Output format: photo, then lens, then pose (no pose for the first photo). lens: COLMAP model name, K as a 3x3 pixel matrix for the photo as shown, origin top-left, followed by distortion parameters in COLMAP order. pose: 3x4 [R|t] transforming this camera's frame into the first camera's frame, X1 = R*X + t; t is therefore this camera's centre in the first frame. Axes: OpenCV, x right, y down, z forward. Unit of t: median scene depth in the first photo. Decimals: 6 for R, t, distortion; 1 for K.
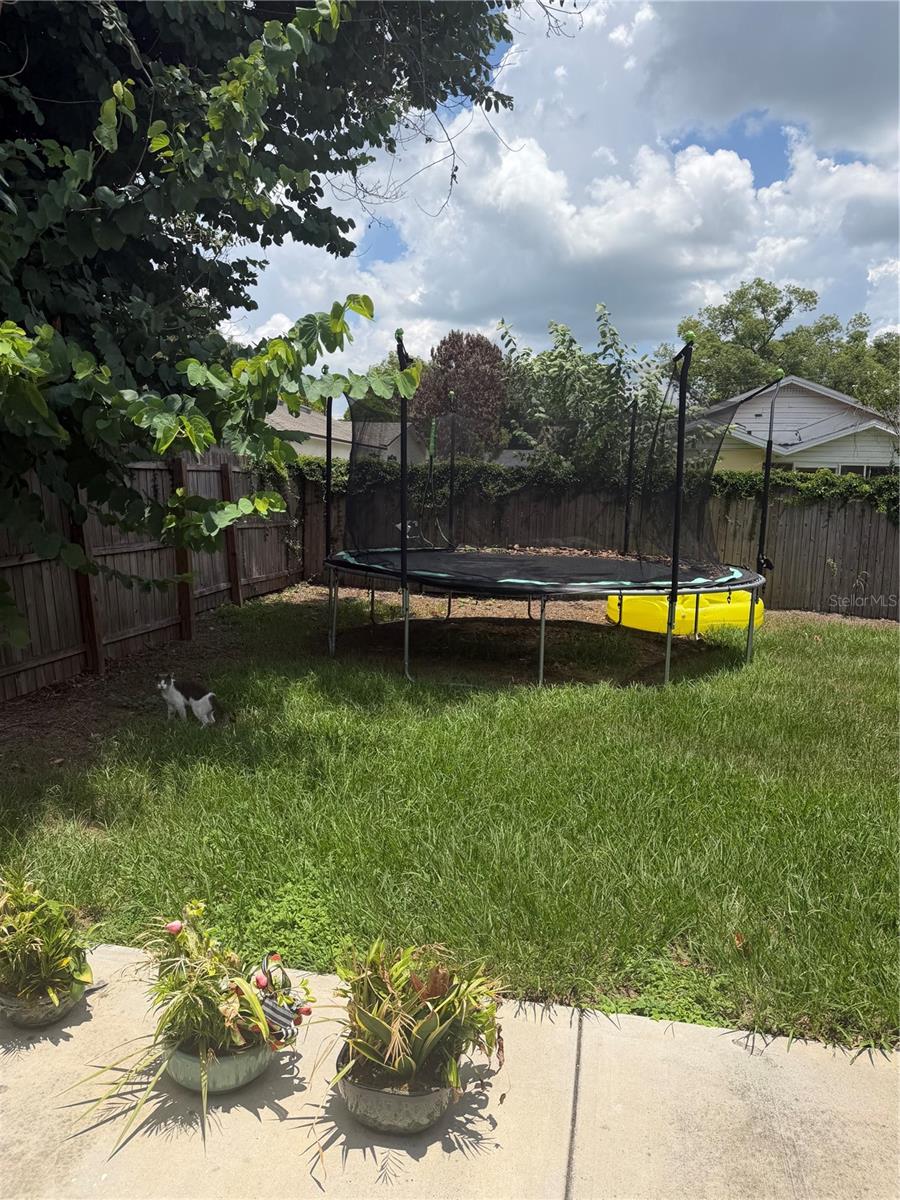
lens RADIAL K [[839.3, 0, 450.0], [0, 839.3, 600.0], [0, 0, 1]] dist [0.047636, -0.076297]
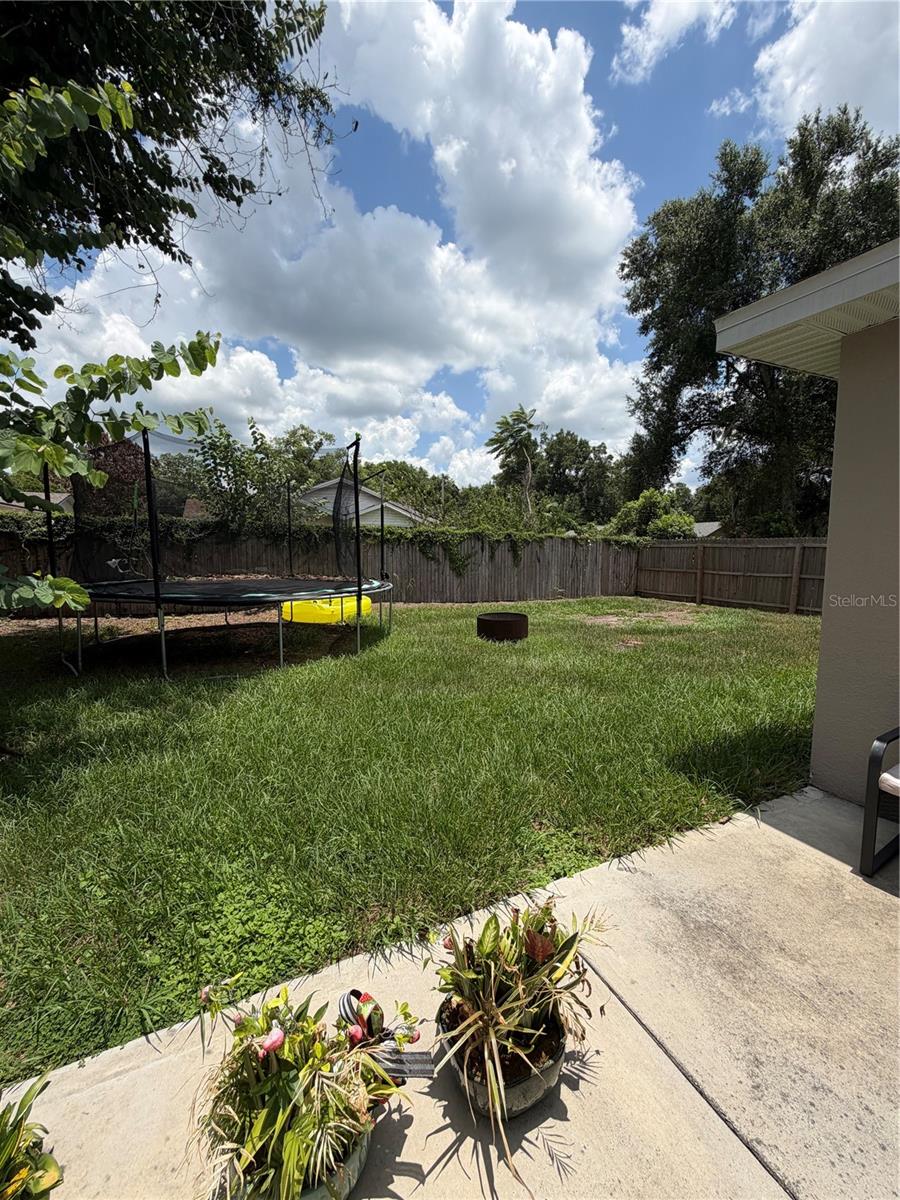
lens RADIAL K [[480.1, 0, 451.8], [0, 480.1, 591.5], [0, 0, 1]] dist [0.001847, 0.000380]
pose [[0.799870, -0.079296, 0.594912, -0.430439], [0.096730, 0.995307, 0.002609, 0.002619], [-0.592327, 0.055460, 0.803786, 0.545958]]
